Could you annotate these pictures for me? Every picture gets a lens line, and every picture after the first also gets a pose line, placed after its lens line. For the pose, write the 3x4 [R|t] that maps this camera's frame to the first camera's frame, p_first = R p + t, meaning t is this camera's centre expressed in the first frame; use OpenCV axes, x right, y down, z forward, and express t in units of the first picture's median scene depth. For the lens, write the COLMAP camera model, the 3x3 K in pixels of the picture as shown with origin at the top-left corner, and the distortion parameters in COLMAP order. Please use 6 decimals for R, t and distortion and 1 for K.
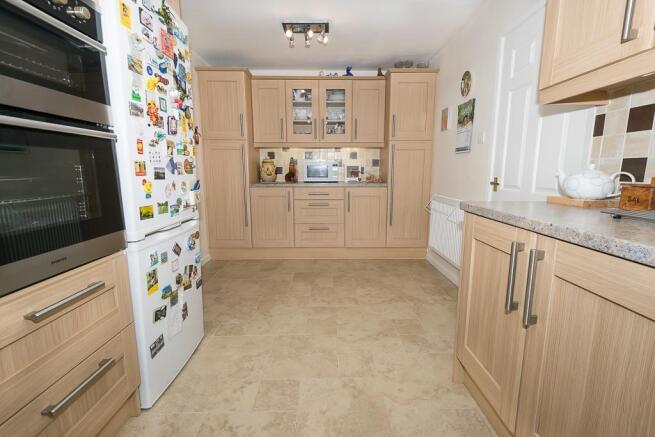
lens RADIAL K [[300.2, 0, 329.3], [0, 300.2, 217.9], [0, 0, 1]] dist [0.002759, 0.000084]
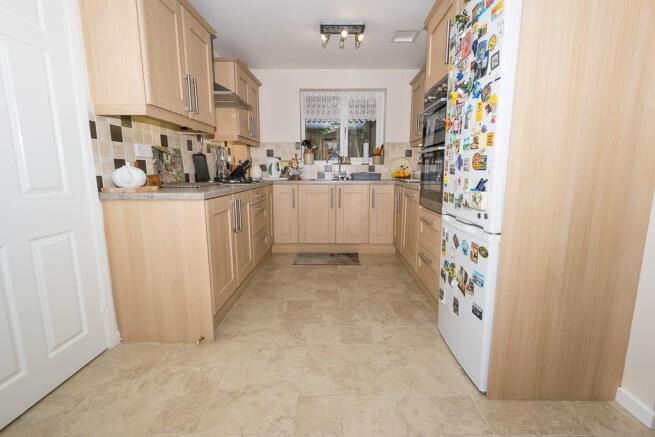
lens RADIAL K [[300.2, 0, 329.6], [0, 300.2, 218.7], [0, 0, 1]] dist [0.002759, 0.000084]
pose [[-0.999473, -0.005880, 0.031939, -0.090546], [0.004566, 0.948264, 0.317449, -0.312433], [-0.032153, 0.317427, -0.947737, 2.010961]]
